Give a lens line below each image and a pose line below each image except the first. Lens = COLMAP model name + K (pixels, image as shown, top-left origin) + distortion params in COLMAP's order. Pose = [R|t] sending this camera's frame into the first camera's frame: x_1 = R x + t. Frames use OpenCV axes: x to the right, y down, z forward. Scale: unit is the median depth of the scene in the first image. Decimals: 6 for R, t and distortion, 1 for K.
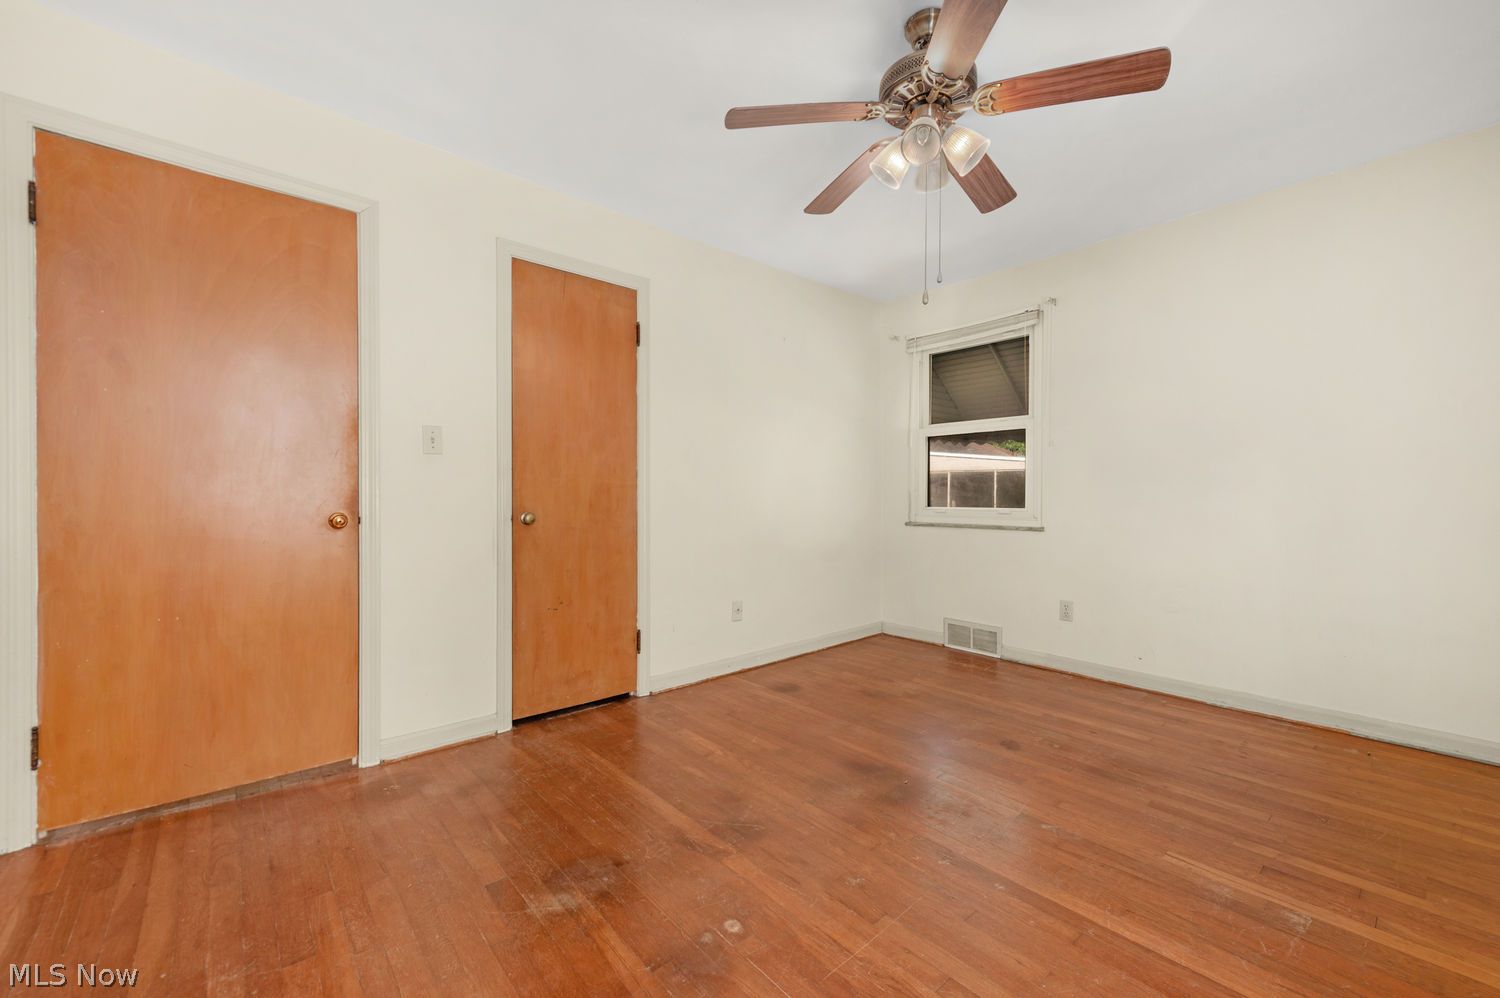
lens RADIAL K [[599.2, 0, 773.4], [0, 599.2, 498.6], [0, 0, 1]] dist [0.019213, -0.005286]
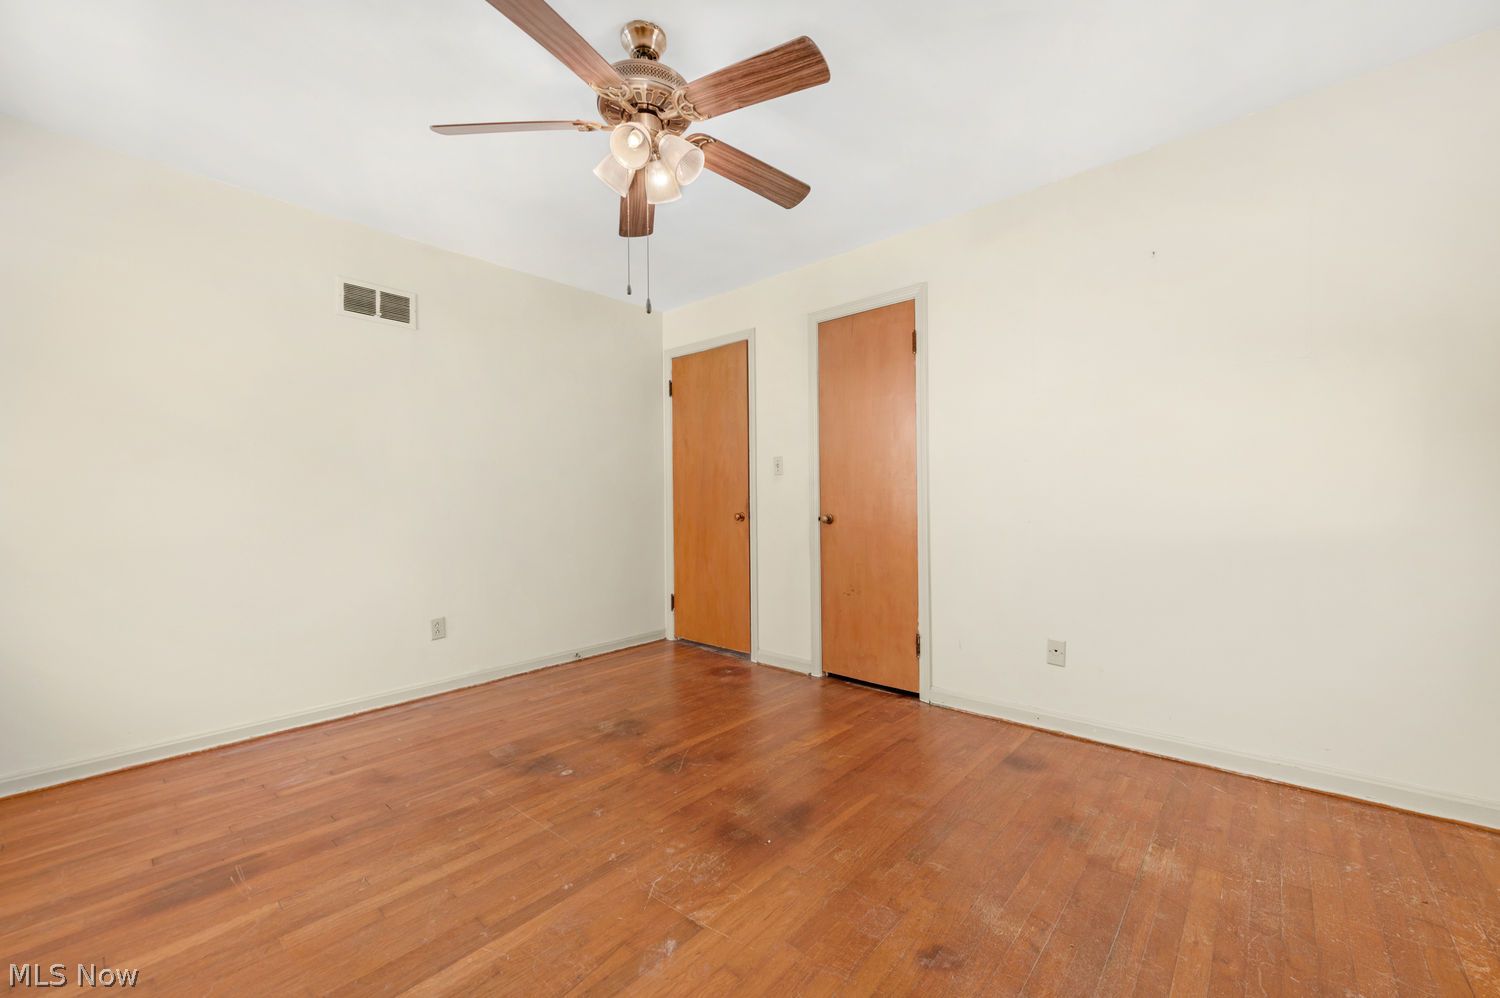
lens RADIAL K [[593.6, 0, 771.6], [0, 593.6, 499.7], [0, 0, 1]] dist [0.018809, -0.005120]
pose [[0.120119, -0.002172, -0.992757, 0.878577], [0.005111, 0.999986, -0.001569, -0.008032], [0.992746, -0.004885, 0.120129, 0.753255]]
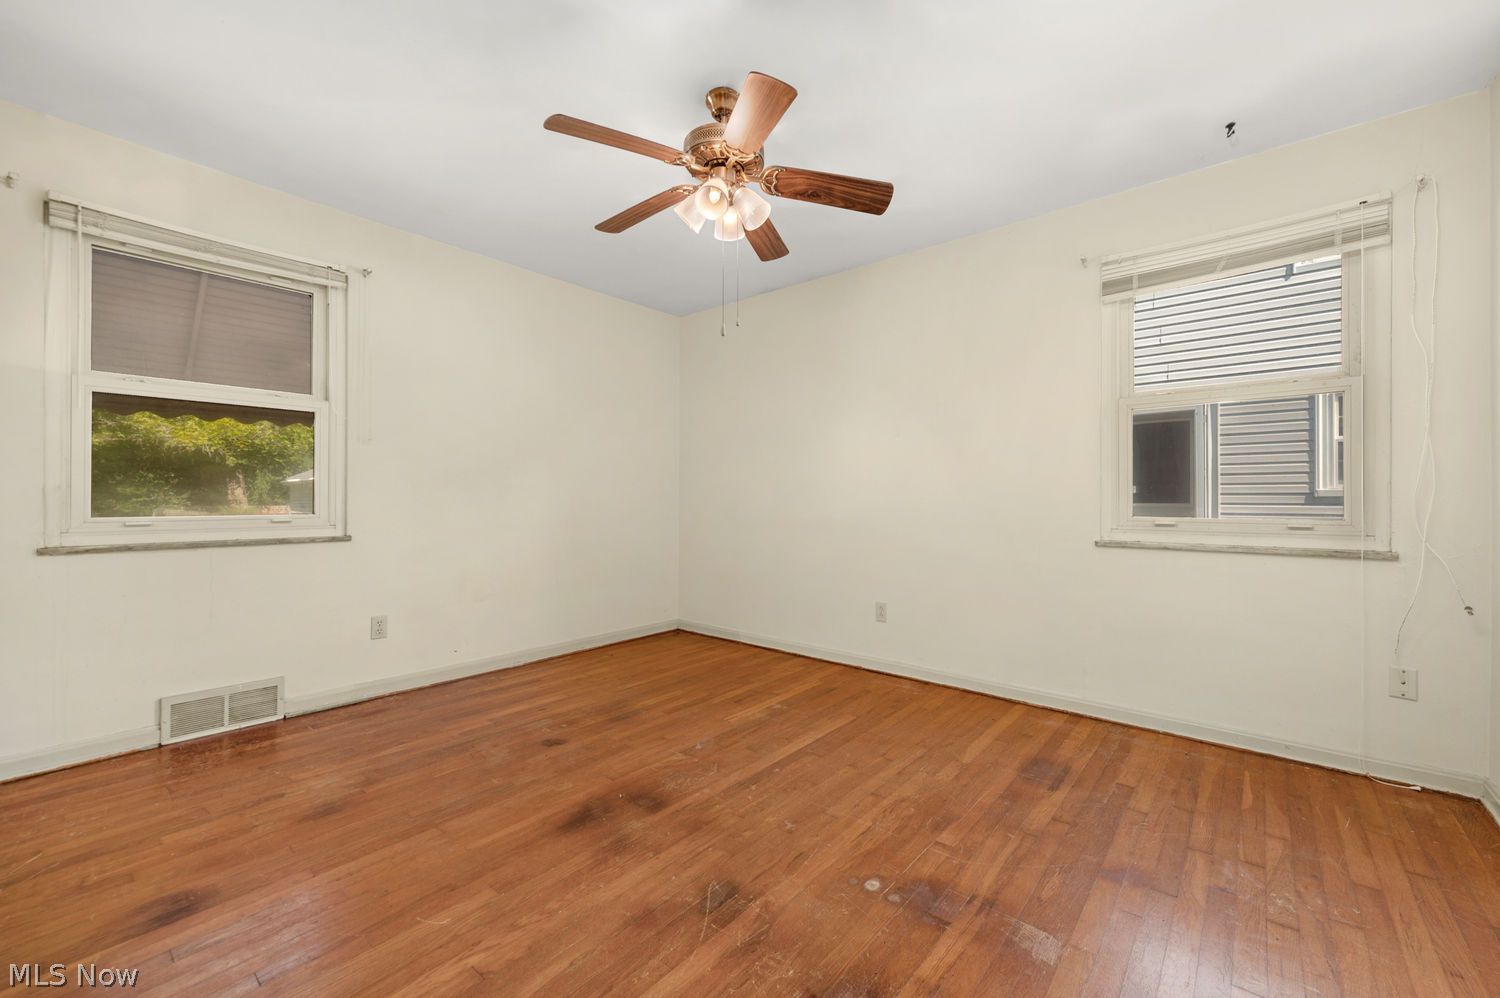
lens RADIAL K [[589.9, 0, 769.6], [0, 589.9, 498.7], [0, 0, 1]] dist [0.018091, -0.004199]
pose [[-0.143525, -0.000481, 0.989647, -0.626514], [0.002156, 0.999997, 0.000799, -0.004147], [-0.989644, 0.002249, -0.143523, 0.748201]]
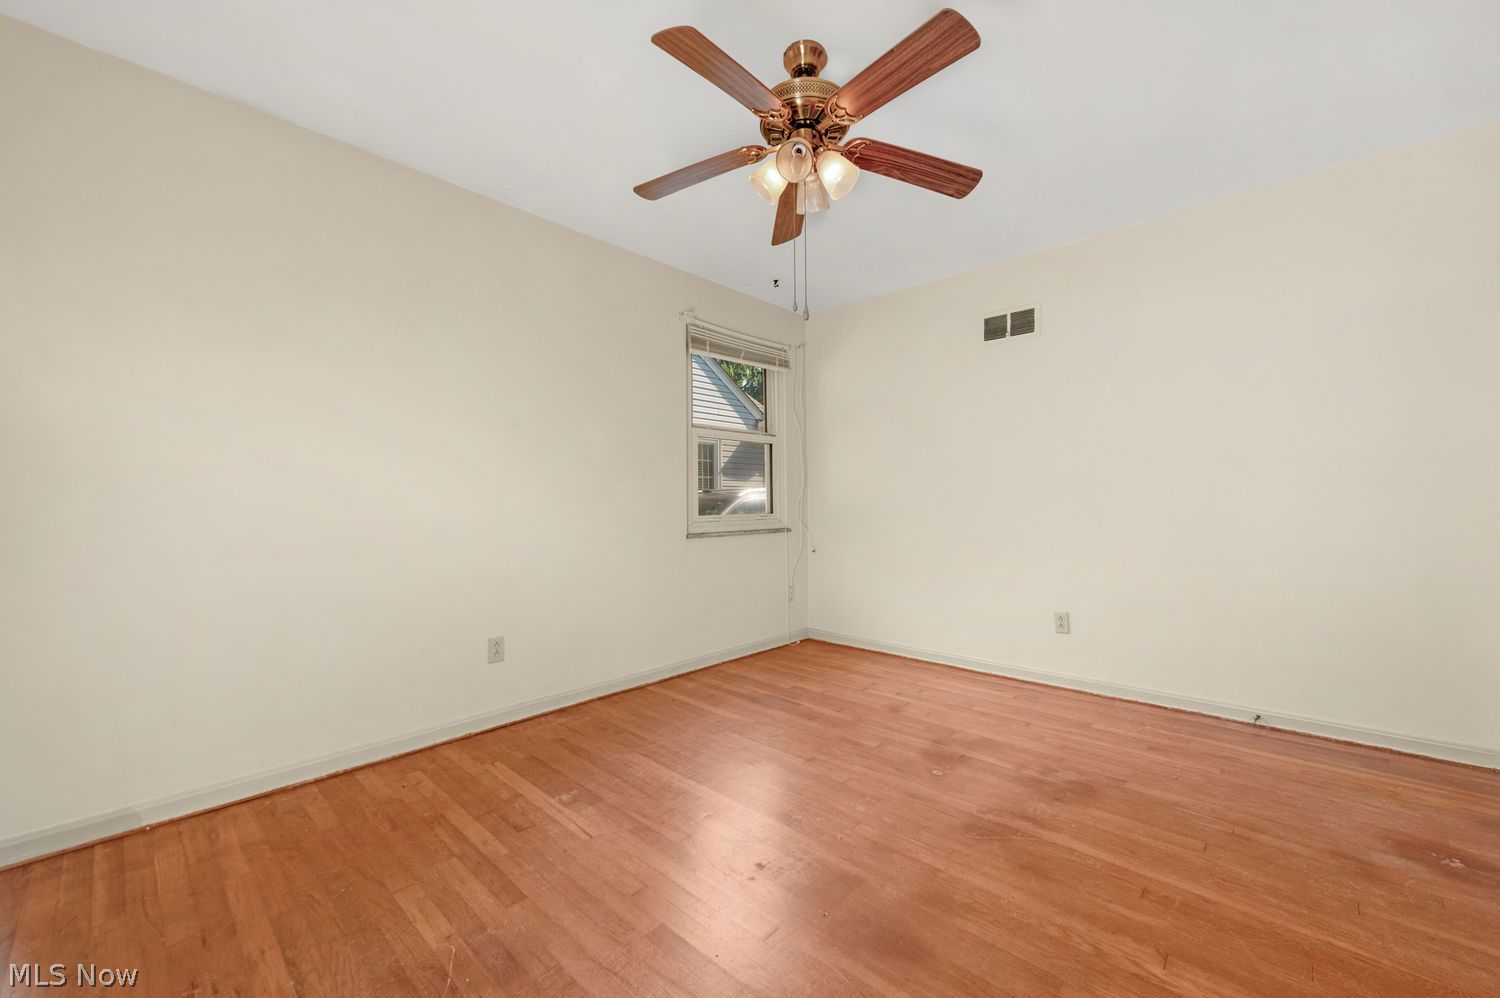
lens RADIAL K [[589.9, 0, 769.6], [0, 589.9, 498.7], [0, 0, 1]] dist [0.018091, -0.004199]
pose [[-0.995492, 0.004192, -0.094749, 0.289156], [0.004131, 0.999991, 0.000842, -0.010897], [0.094751, 0.000447, -0.995501, 1.400241]]
